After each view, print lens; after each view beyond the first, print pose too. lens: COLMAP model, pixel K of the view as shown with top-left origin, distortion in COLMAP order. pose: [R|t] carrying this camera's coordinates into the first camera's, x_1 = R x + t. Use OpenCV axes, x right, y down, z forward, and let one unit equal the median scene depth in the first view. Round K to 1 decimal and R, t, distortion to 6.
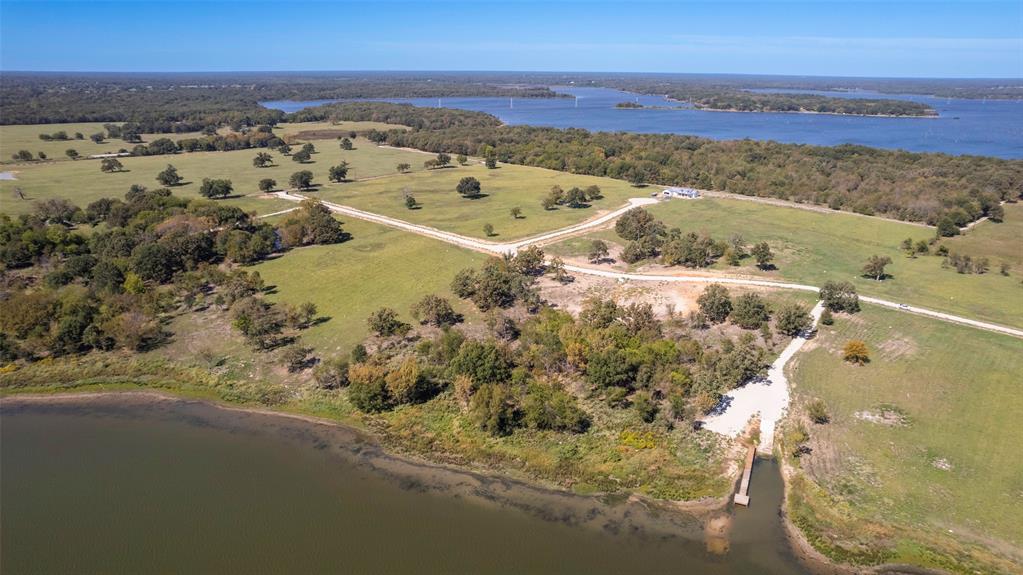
lens RADIAL K [[654.0, 0, 514.1], [0, 654.0, 290.4], [0, 0, 1]] dist [-0.080226, 0.073931]
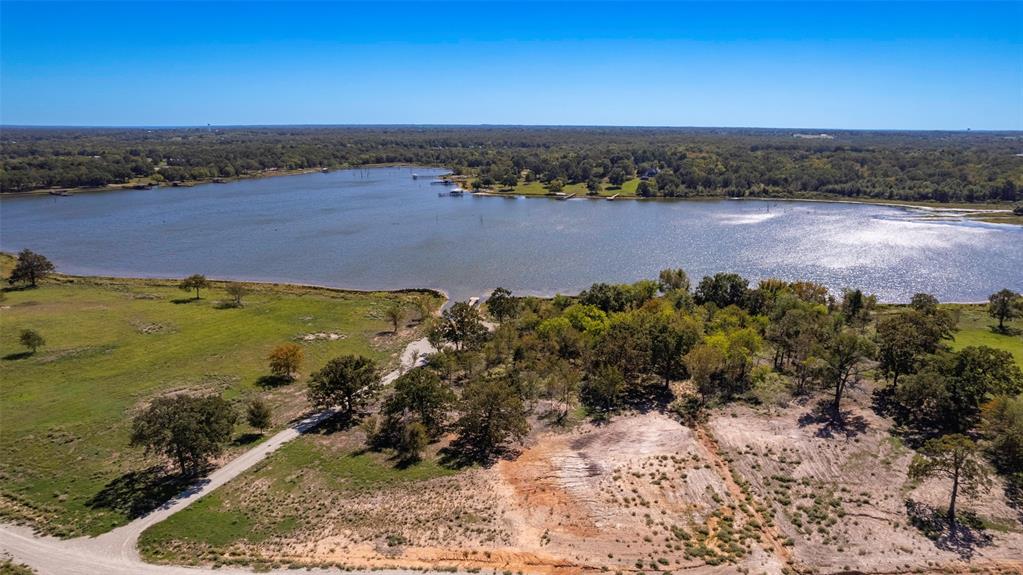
lens RADIAL K [[654.0, 0, 514.1], [0, 654.0, 290.4], [0, 0, 1]] dist [-0.080226, 0.073931]
pose [[-0.954324, 0.063952, -0.291848, 0.590814], [-0.106802, 0.839259, 0.533139, -0.416812], [0.279031, 0.539957, -0.794096, 1.855736]]
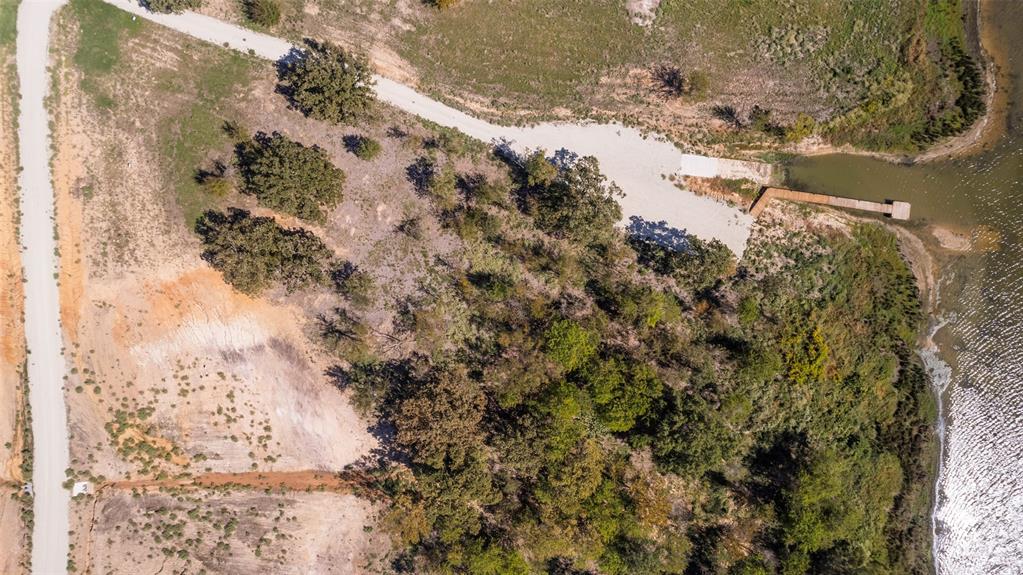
lens RADIAL K [[654.0, 0, 514.1], [0, 654.0, 290.4], [0, 0, 1]] dist [-0.080226, 0.073931]
pose [[-0.292228, -0.955837, -0.031296, 0.356217], [0.307398, -0.124868, 0.943353, -0.472874], [-0.905599, 0.266054, 0.330312, 1.008509]]
